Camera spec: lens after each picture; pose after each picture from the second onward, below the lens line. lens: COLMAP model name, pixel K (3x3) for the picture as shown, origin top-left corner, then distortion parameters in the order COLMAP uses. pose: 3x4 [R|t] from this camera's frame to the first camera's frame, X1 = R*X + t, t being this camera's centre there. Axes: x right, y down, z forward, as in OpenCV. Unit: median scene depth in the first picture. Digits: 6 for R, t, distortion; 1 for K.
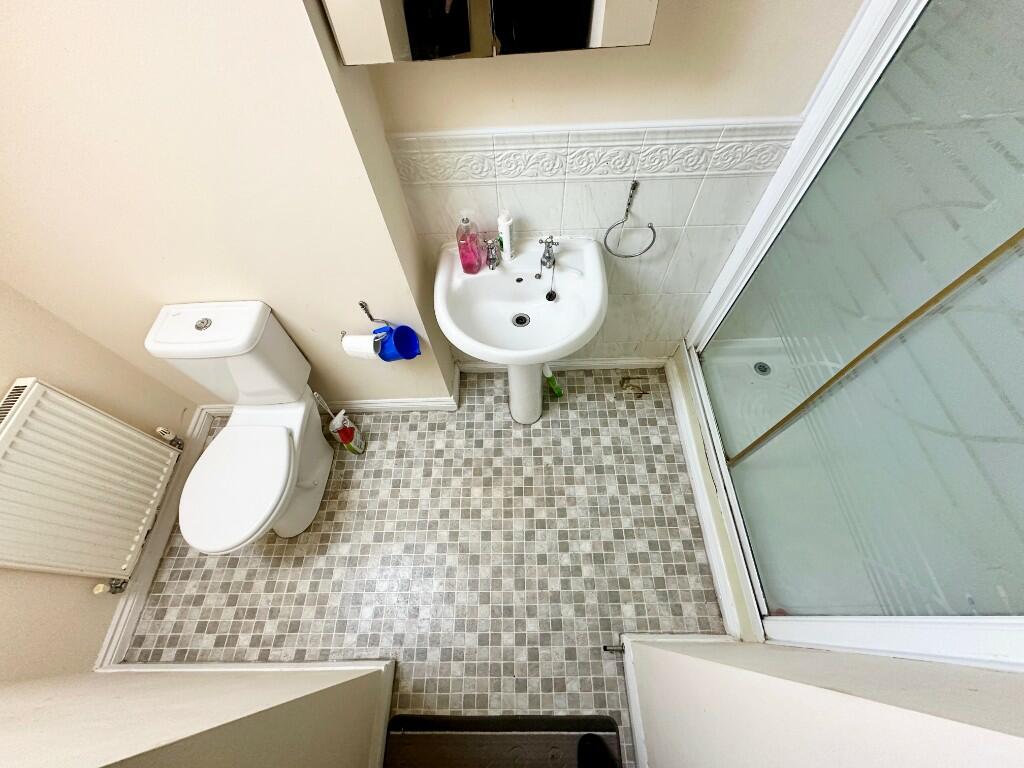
lens RADIAL K [[406.0, 0, 513.0], [0, 406.0, 384.1], [0, 0, 1]] dist [-0.002103, 0.000246]
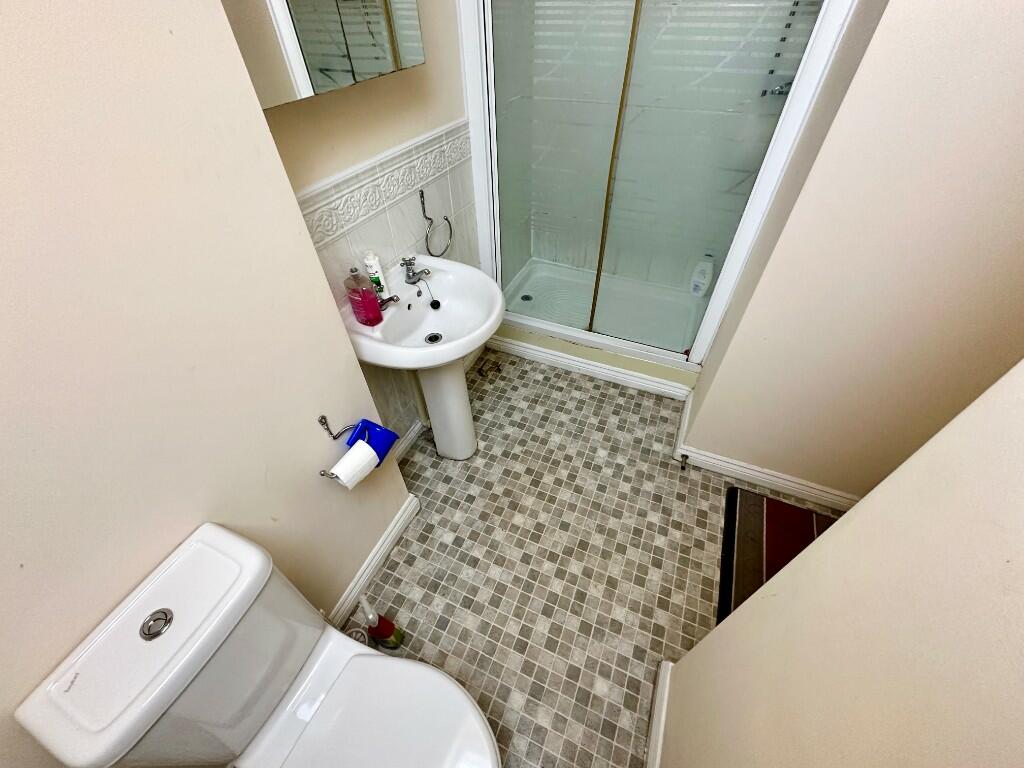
lens RADIAL K [[406.0, 0, 513.0], [0, 406.0, 384.1], [0, 0, 1]] dist [-0.002103, 0.000246]
pose [[0.409096, -0.619533, 0.669940, -0.549778], [0.791086, 0.606713, 0.077990, -0.005955], [-0.454778, 0.498075, 0.738307, 0.167010]]
